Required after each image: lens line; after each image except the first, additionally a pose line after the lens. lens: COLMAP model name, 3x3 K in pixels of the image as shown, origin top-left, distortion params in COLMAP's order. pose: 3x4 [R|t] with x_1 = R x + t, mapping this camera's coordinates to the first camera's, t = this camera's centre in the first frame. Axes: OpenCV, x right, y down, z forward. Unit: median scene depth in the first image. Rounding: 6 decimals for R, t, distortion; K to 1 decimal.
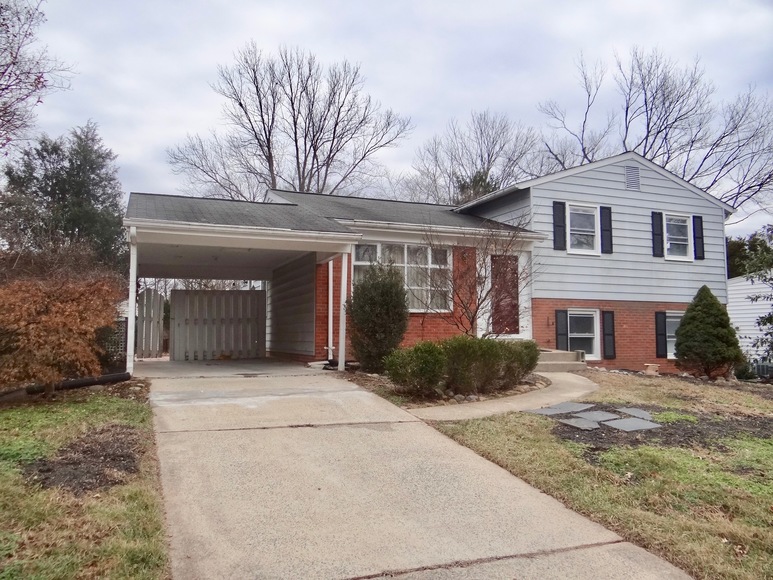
lens RADIAL K [[608.2, 0, 381.6], [0, 608.2, 287.8], [0, 0, 1]] dist [-0.003241, 0.004385]
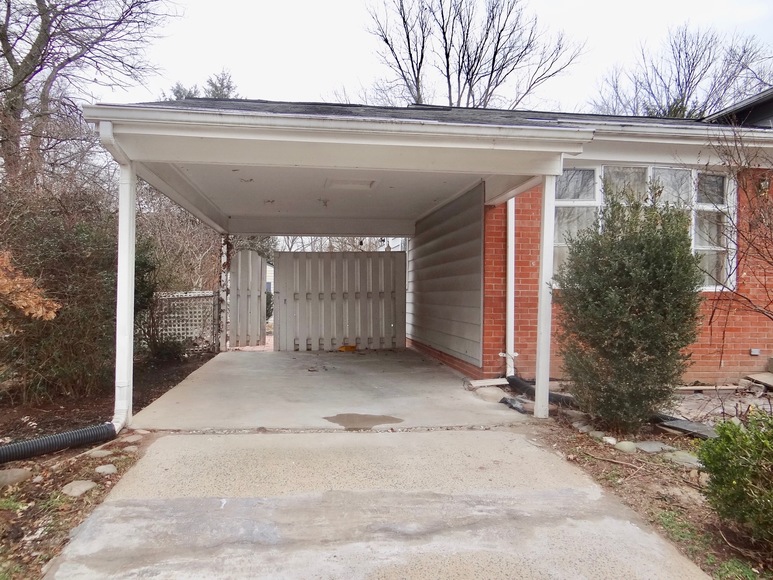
lens RADIAL K [[608.2, 0, 381.6], [0, 608.2, 287.8], [0, 0, 1]] dist [-0.003241, 0.004385]
pose [[0.969122, 0.008407, -0.246439, -0.045017], [0.008410, 0.997710, 0.067112, -0.001304], [0.246439, -0.067112, 0.966832, 0.316091]]
